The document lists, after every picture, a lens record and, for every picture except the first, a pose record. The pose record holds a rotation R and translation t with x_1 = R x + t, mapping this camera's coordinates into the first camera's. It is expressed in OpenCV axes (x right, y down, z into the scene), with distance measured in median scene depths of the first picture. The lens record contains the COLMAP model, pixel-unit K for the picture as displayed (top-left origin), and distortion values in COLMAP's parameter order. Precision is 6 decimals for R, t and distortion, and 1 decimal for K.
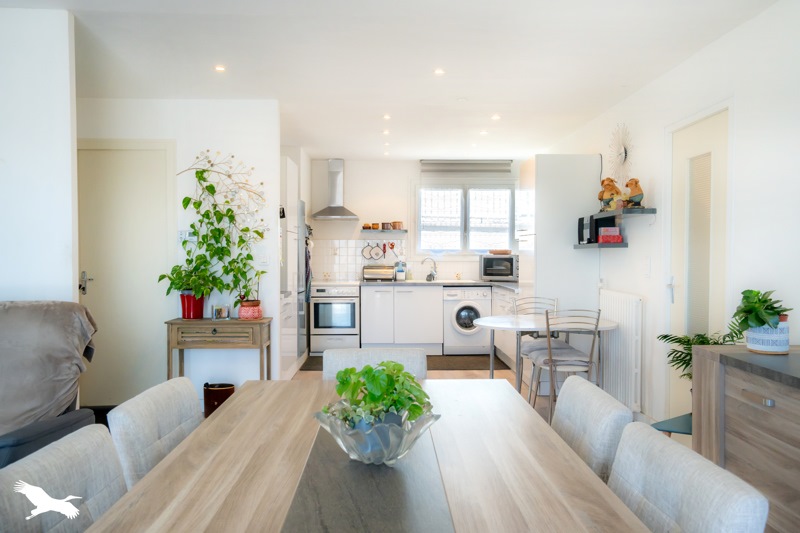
lens RADIAL K [[595.5, 0, 399.8], [0, 595.5, 263.0], [0, 0, 1]] dist [-0.008587, -0.000801]
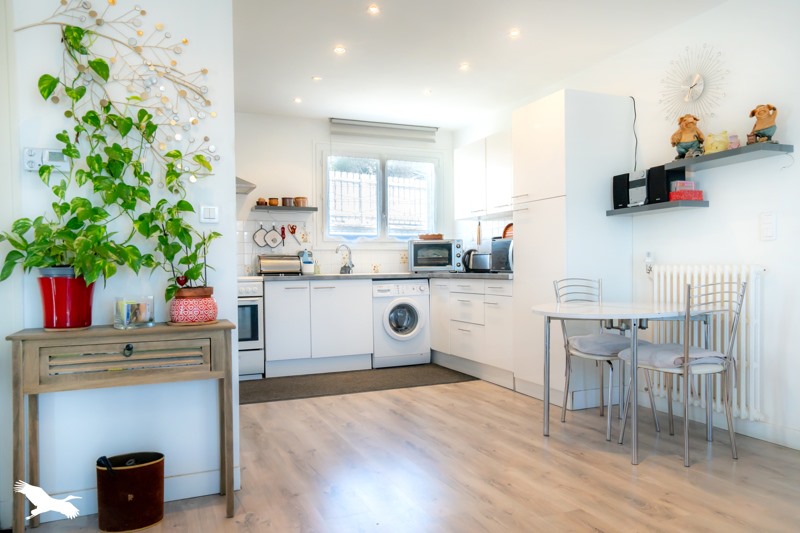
lens RADIAL K [[576.6, 0, 400.6], [0, 576.6, 271.9], [0, 0, 1]] dist [0.013501, 0.014383]
pose [[0.928281, -0.014871, 0.371581, -0.264505], [0.019421, 0.999775, -0.008505, 0.056154], [-0.371371, 0.015111, 0.928362, 0.449569]]
